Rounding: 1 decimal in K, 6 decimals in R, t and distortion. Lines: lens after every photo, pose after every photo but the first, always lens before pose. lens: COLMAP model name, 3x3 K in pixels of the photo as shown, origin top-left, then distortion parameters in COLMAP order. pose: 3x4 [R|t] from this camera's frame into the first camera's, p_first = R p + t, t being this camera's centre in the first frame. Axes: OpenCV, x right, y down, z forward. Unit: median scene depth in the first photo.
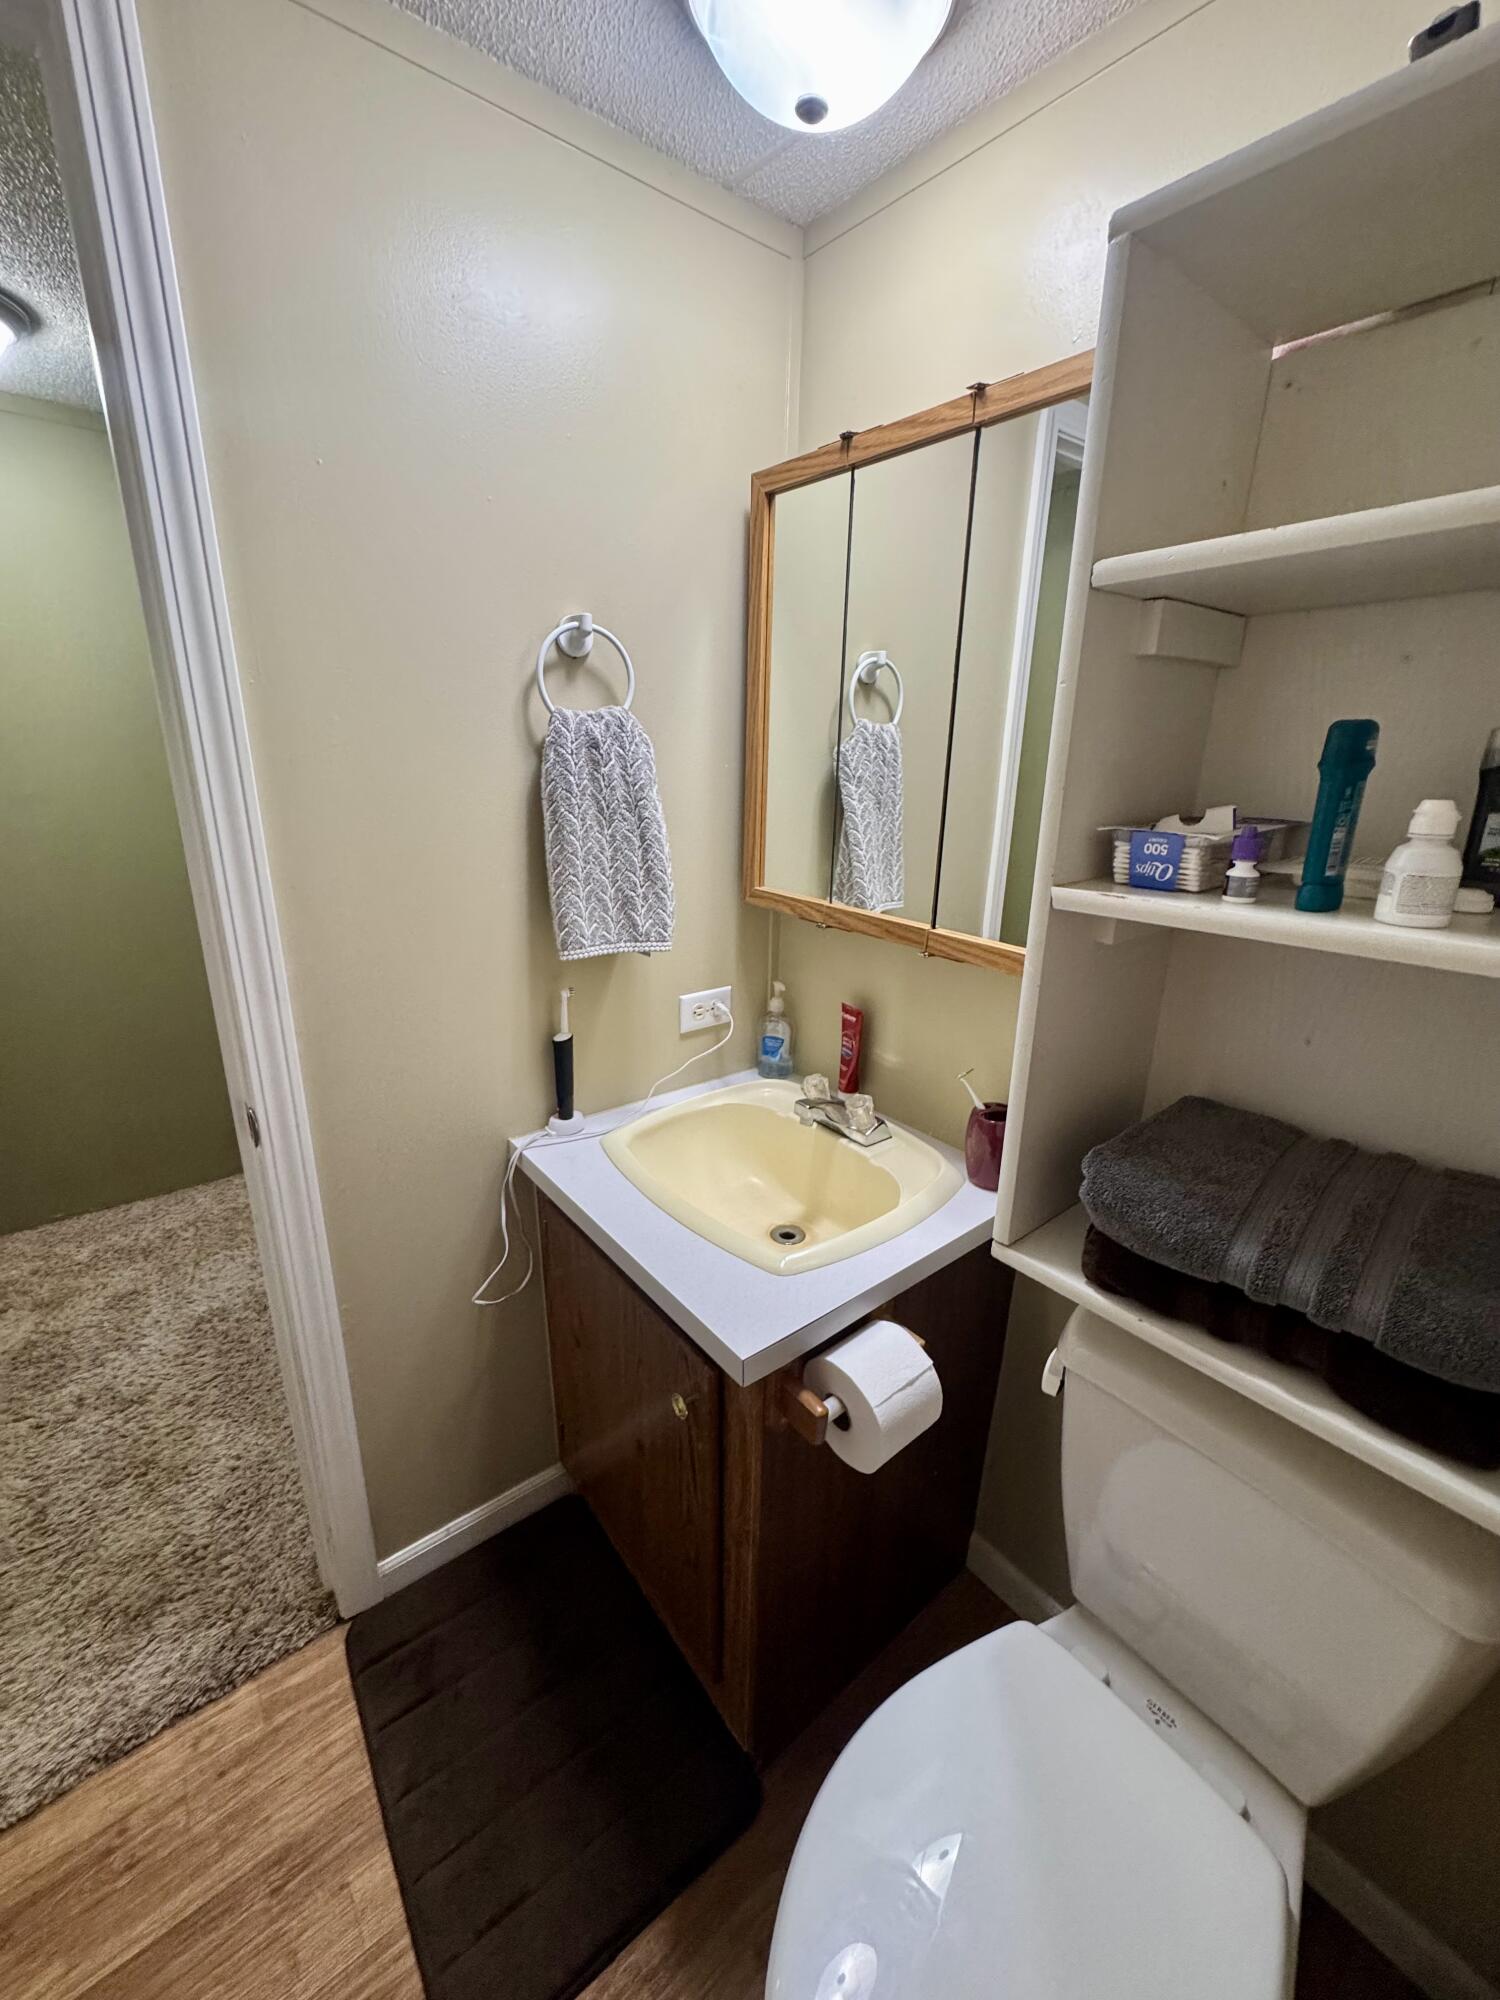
lens RADIAL K [[800.6, 0, 744.2], [0, 800.6, 989.7], [0, 0, 1]] dist [-0.004082, 0.000704]
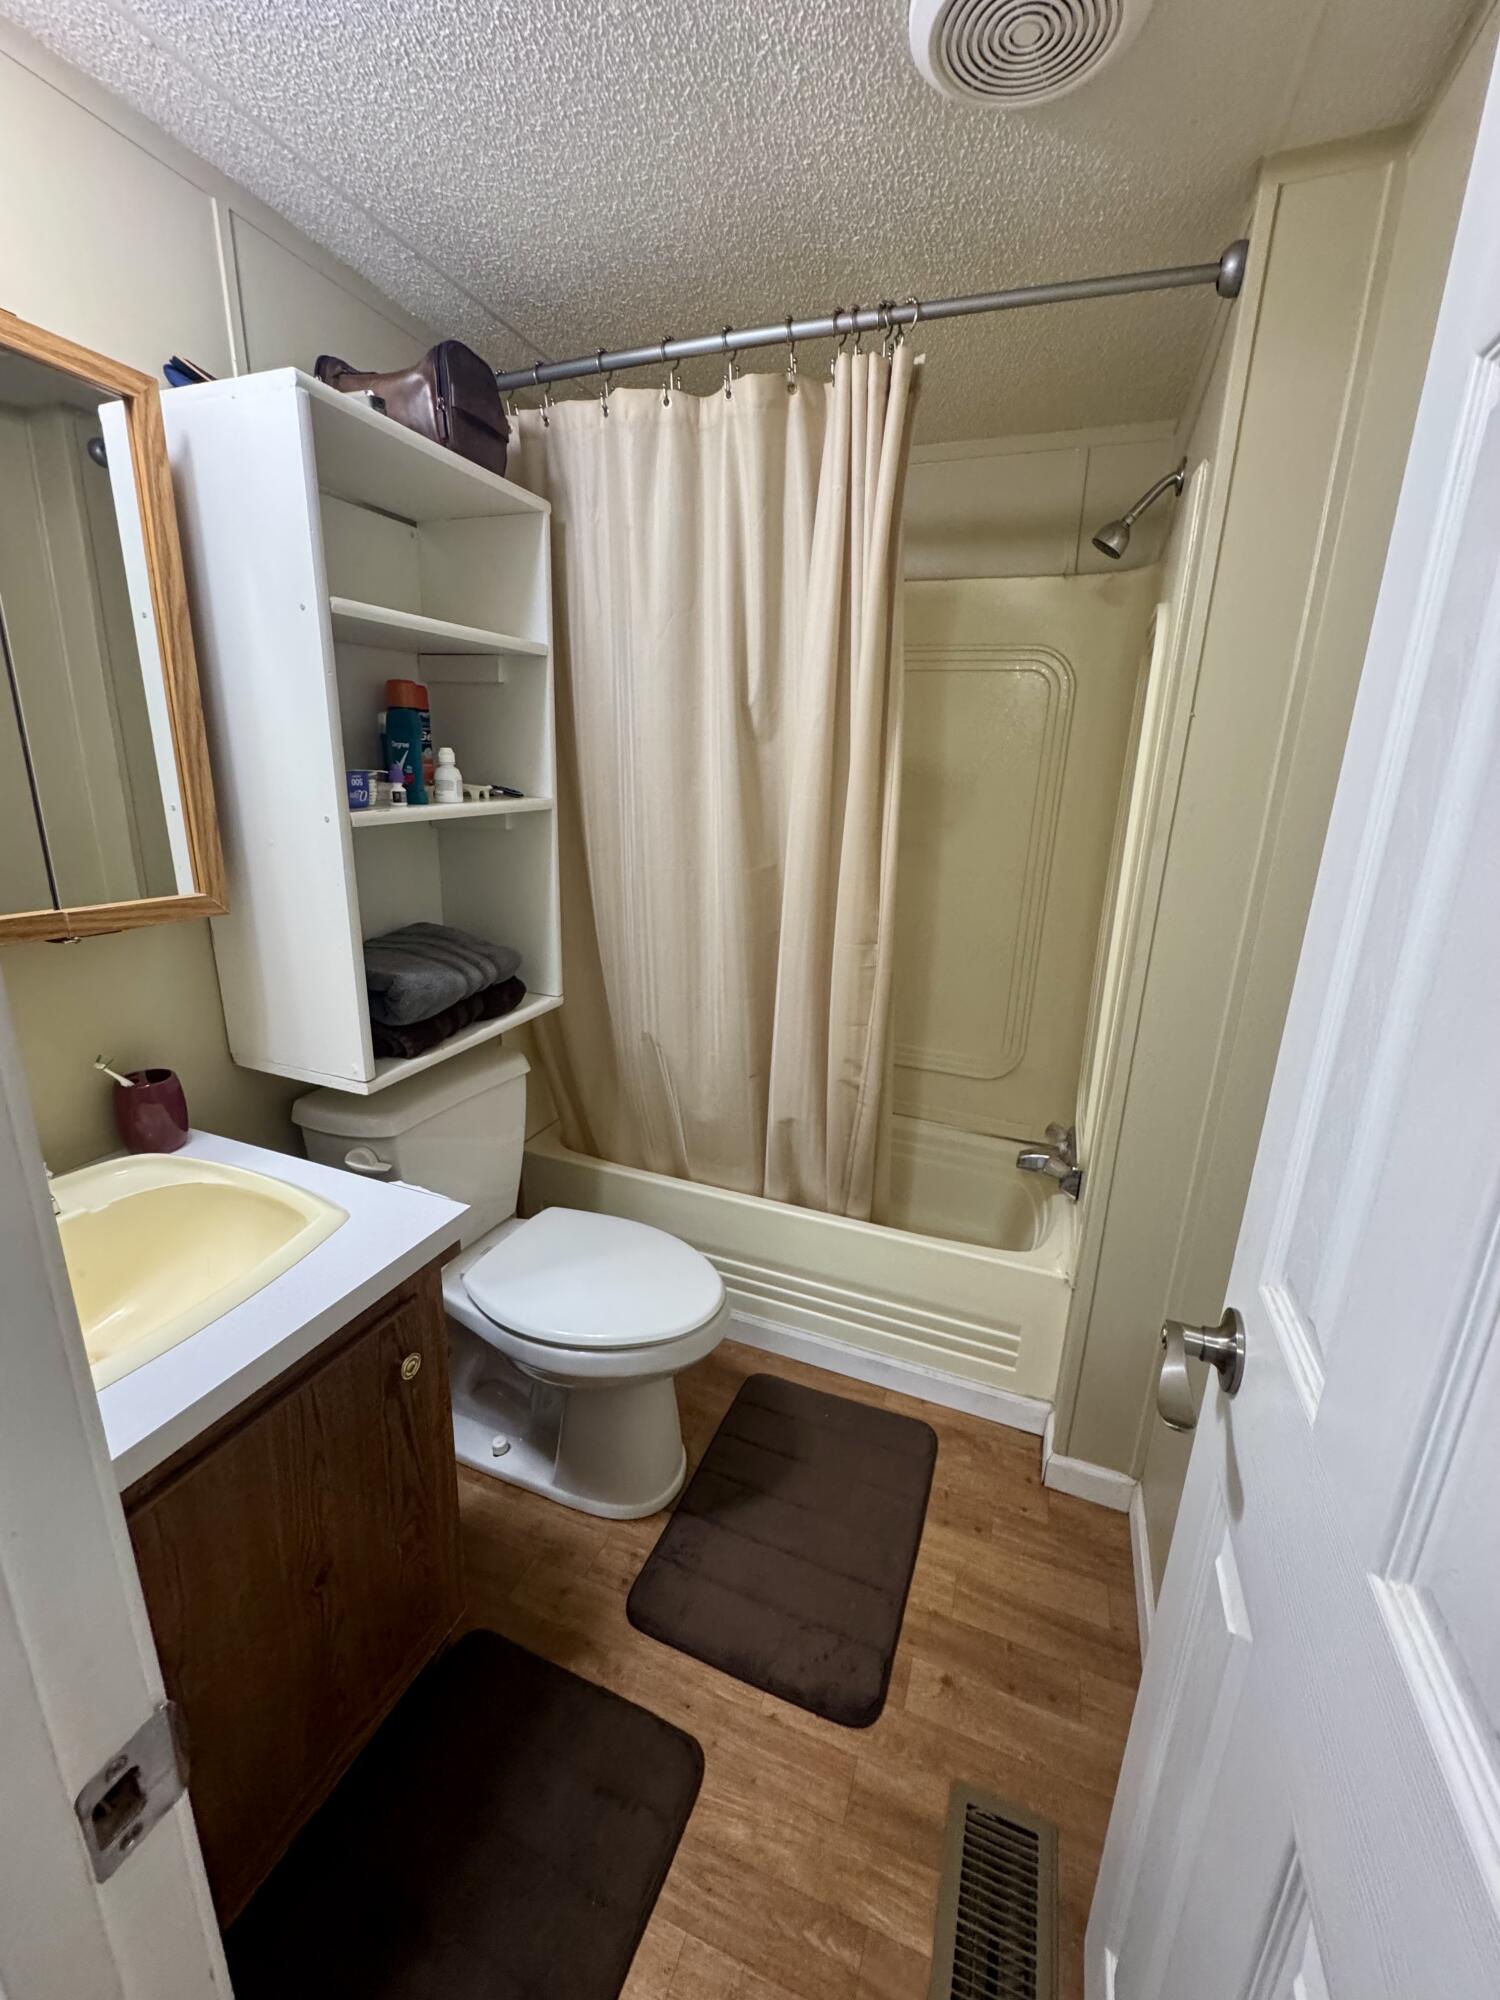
lens RADIAL K [[800.6, 0, 746.2], [0, 800.6, 998.8], [0, 0, 1]] dist [-0.004082, 0.000704]
pose [[-0.504447, -0.255673, 0.824721, -1.349144], [0.220655, 0.885266, 0.409409, -0.278259], [-0.834772, 0.388504, -0.390154, 1.146654]]
